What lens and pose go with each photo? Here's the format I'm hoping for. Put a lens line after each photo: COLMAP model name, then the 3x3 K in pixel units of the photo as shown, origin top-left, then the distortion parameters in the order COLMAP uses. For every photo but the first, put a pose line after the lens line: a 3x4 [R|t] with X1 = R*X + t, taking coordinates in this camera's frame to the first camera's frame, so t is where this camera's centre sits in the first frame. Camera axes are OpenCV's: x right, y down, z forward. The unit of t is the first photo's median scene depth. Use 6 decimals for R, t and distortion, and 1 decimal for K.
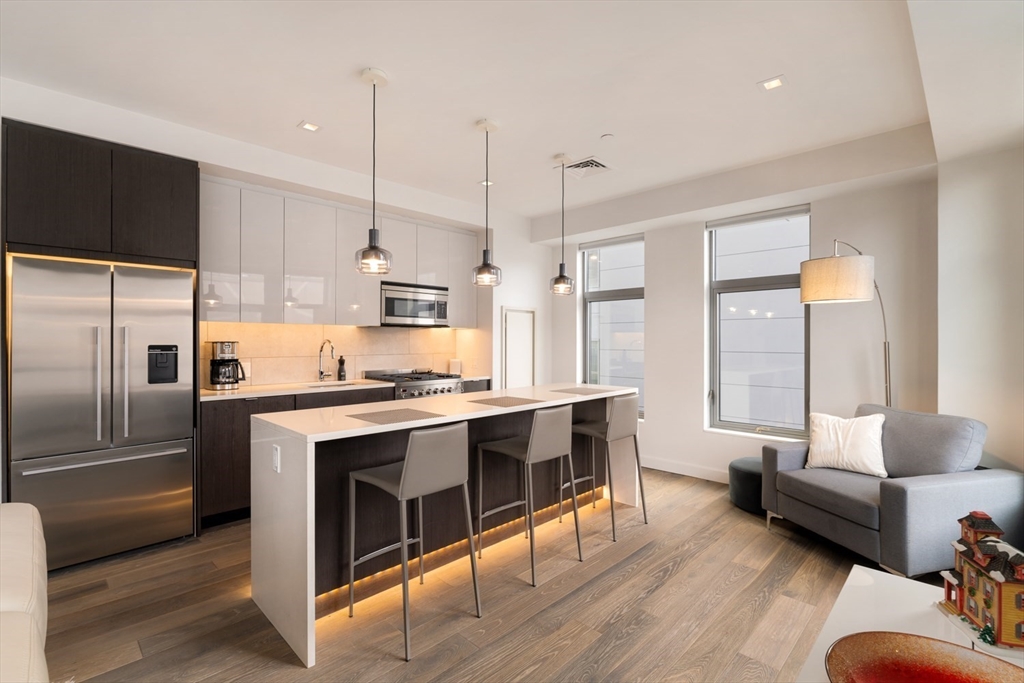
lens RADIAL K [[470.5, 0, 519.9], [0, 470.5, 342.5], [0, 0, 1]] dist [-0.008513, -0.000411]
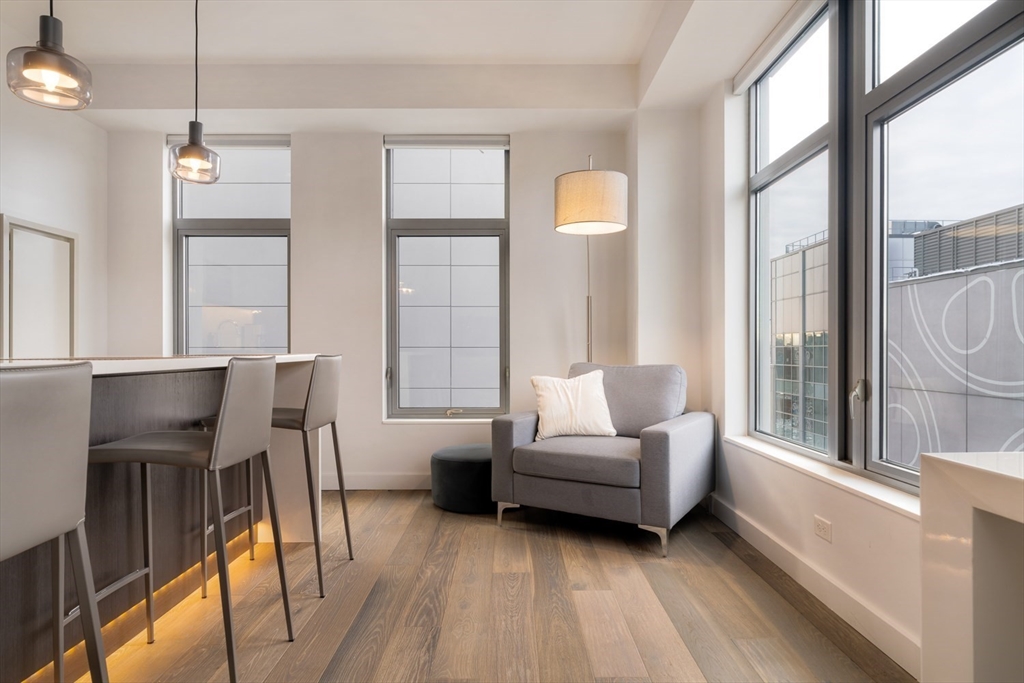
lens RADIAL K [[592.3, 0, 518.7], [0, 592.3, 351.0], [0, 0, 1]] dist [-0.006291, 0.000931]
pose [[0.708846, -0.005094, 0.705344, -0.144561], [0.009407, 0.999953, -0.002232, 0.113410], [-0.705300, 0.008217, 0.708861, 0.286537]]
